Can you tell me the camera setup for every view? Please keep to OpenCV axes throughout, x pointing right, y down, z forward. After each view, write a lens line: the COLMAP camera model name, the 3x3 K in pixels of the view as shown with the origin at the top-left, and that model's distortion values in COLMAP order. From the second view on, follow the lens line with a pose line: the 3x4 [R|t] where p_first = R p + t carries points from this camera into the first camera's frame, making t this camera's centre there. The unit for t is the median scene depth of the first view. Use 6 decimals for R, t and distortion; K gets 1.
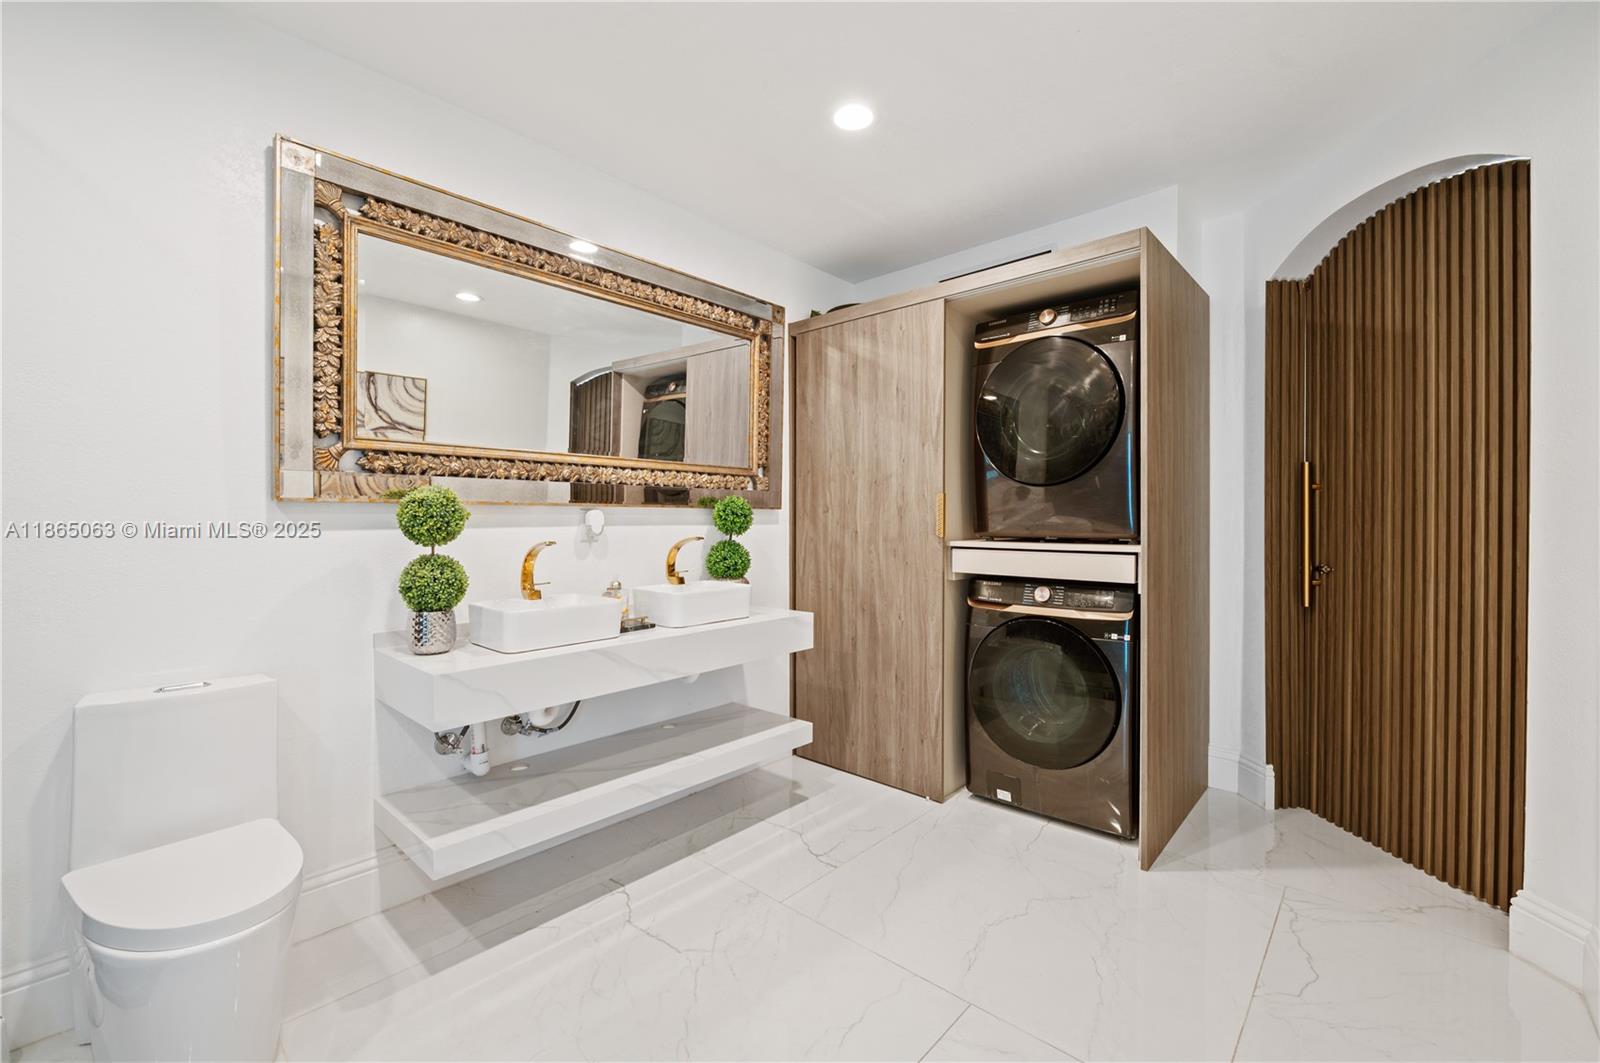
lens RADIAL K [[657.2, 0, 798.0], [0, 657.2, 526.5], [0, 0, 1]] dist [-0.001098, -0.000063]
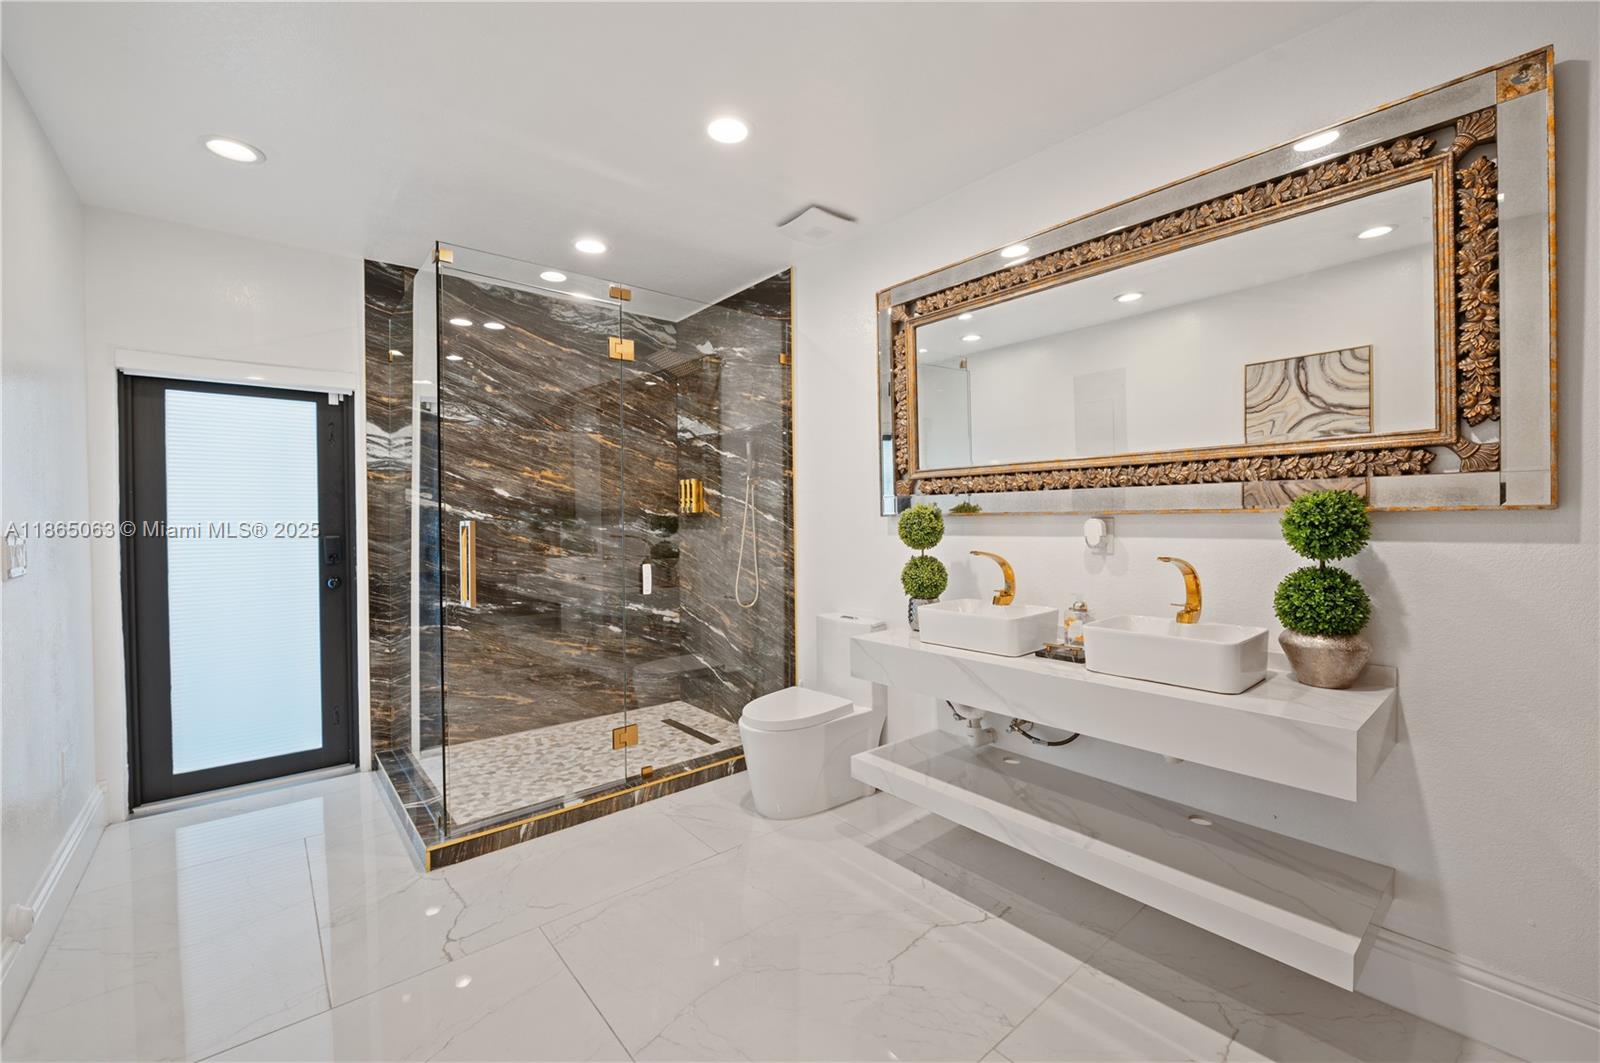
lens RADIAL K [[657.2, 0, 799.0], [0, 657.2, 519.7], [0, 0, 1]] dist [-0.001098, -0.000063]
pose [[-0.128586, 0.010625, -0.991641, 0.642187], [0.006222, 0.999932, 0.009907, -0.036468], [0.991679, -0.004896, -0.128643, 0.757456]]
